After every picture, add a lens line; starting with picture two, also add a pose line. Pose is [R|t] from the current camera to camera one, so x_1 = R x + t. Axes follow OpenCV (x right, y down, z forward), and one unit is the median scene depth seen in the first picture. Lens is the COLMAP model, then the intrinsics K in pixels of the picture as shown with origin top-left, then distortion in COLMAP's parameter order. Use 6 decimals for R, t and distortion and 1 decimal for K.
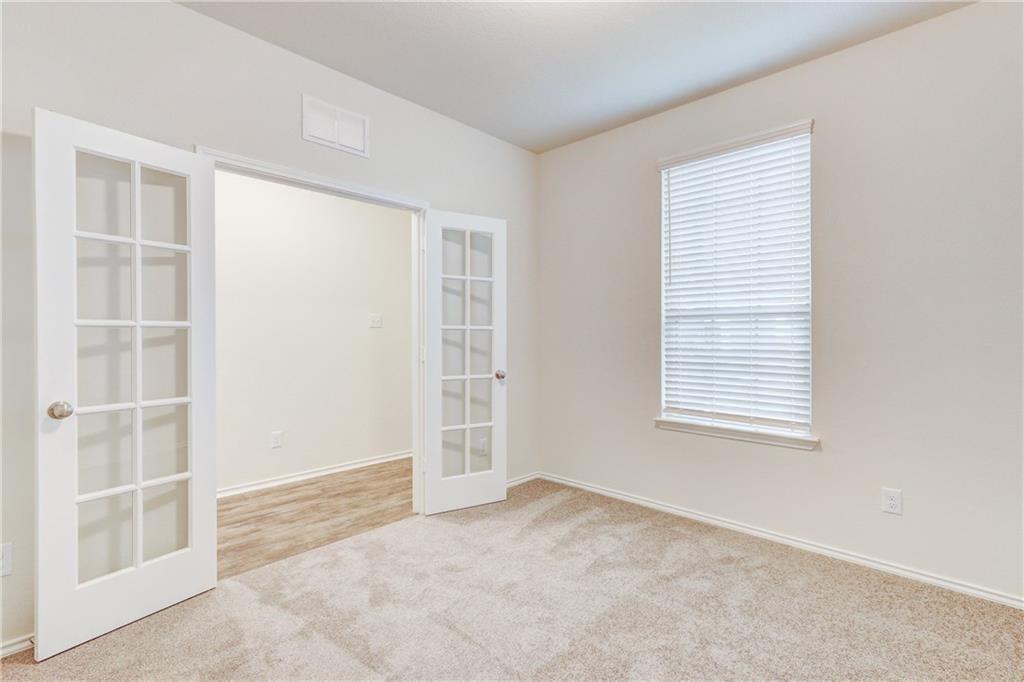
lens RADIAL K [[474.3, 0, 491.3], [0, 474.3, 336.6], [0, 0, 1]] dist [0.000096, 0.000362]
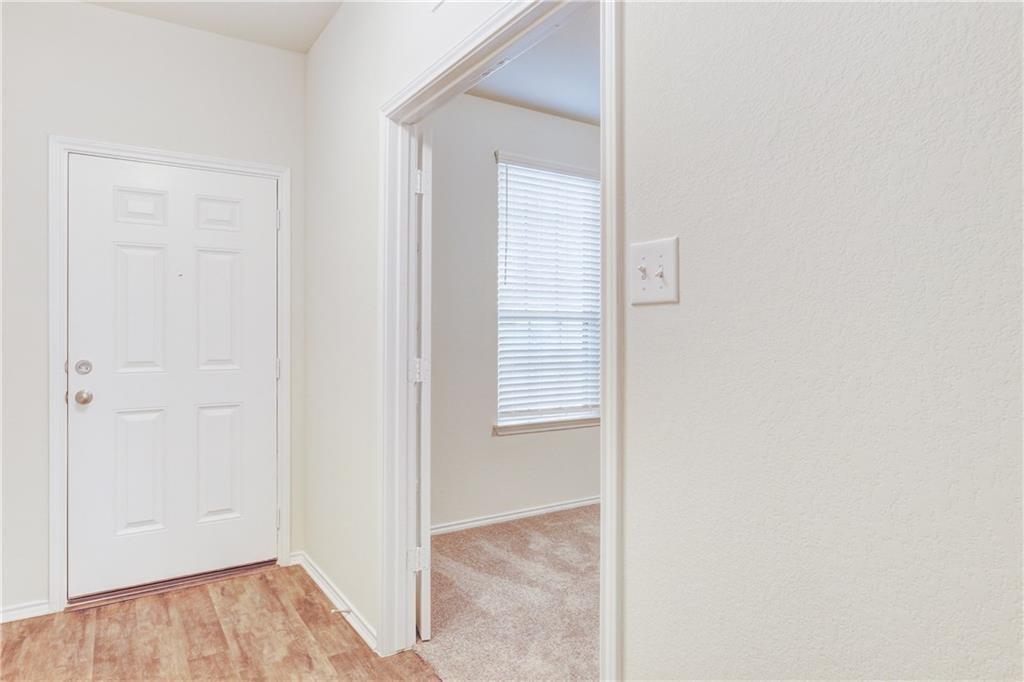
lens RADIAL K [[628.5, 0, 512.0], [0, 628.5, 341.0], [0, 0, 1]] dist [0.002634, 0.000197]
pose [[0.219399, -0.010239, 0.975582, -0.863858], [0.009177, 0.999922, 0.008430, -0.005281], [-0.975592, 0.007103, 0.219475, 0.704054]]
